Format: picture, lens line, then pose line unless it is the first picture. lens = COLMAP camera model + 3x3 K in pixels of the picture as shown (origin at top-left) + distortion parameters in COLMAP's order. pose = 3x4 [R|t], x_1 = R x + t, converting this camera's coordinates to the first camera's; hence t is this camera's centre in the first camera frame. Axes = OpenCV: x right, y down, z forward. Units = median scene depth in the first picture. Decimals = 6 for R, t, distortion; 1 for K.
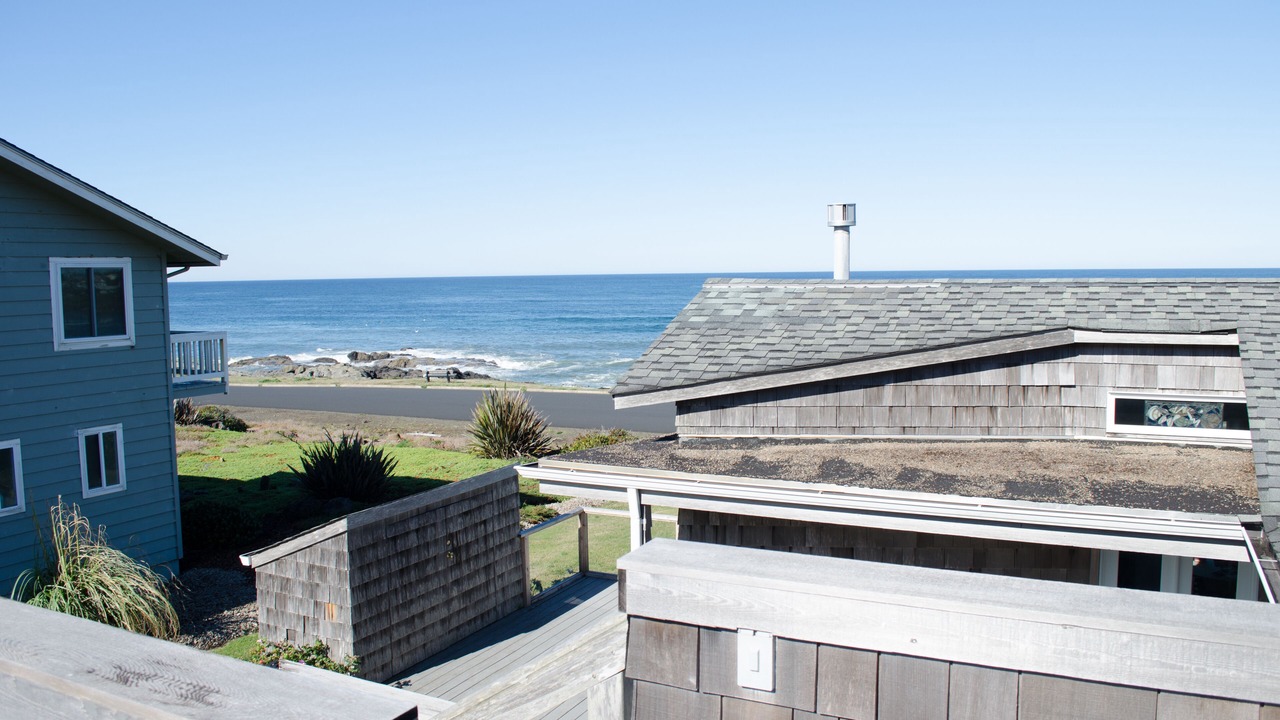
lens RADIAL K [[1024.7, 0, 640.0], [0, 1024.7, 360.0], [0, 0, 1]] dist [-0.050286, -0.000454]
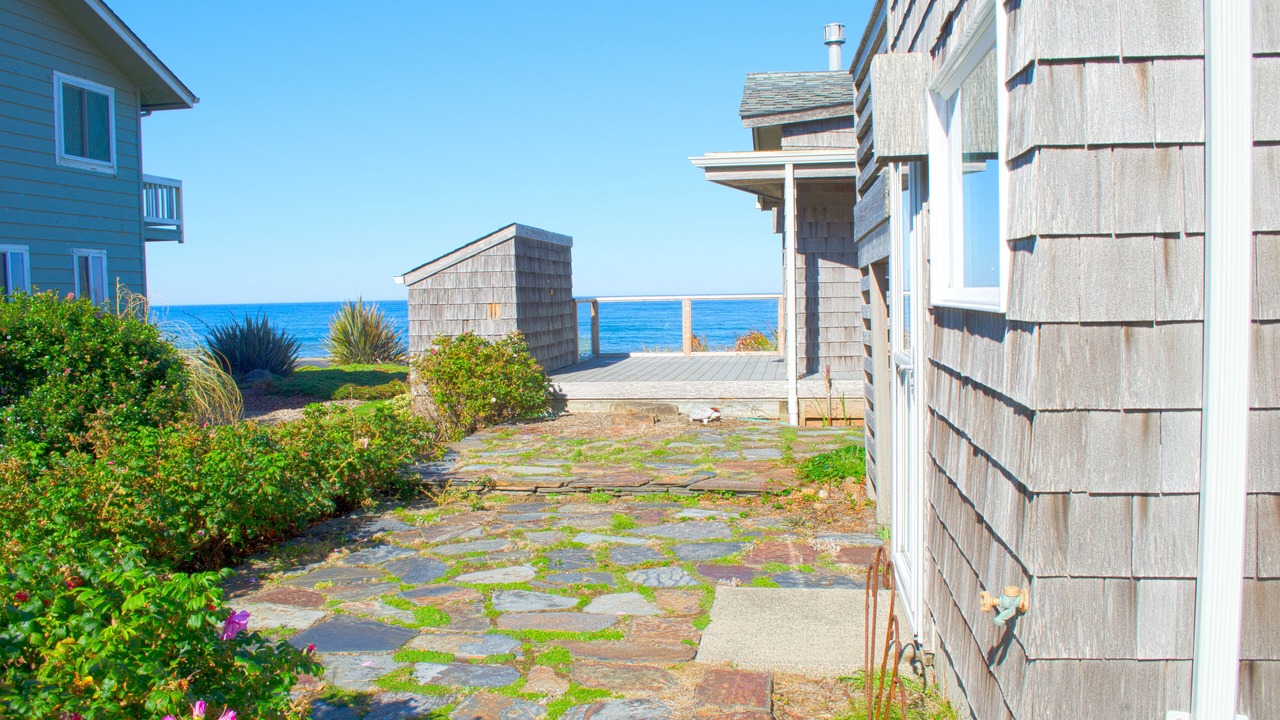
lens RADIAL K [[1024.7, 0, 640.0], [0, 1024.7, 360.0], [0, 0, 1]] dist [-0.050286, -0.000454]
pose [[0.950688, -0.022829, 0.309307, -0.342283], [0.032653, 0.999112, -0.026622, 0.228637], [-0.308425, 0.035409, 0.950590, -0.116072]]
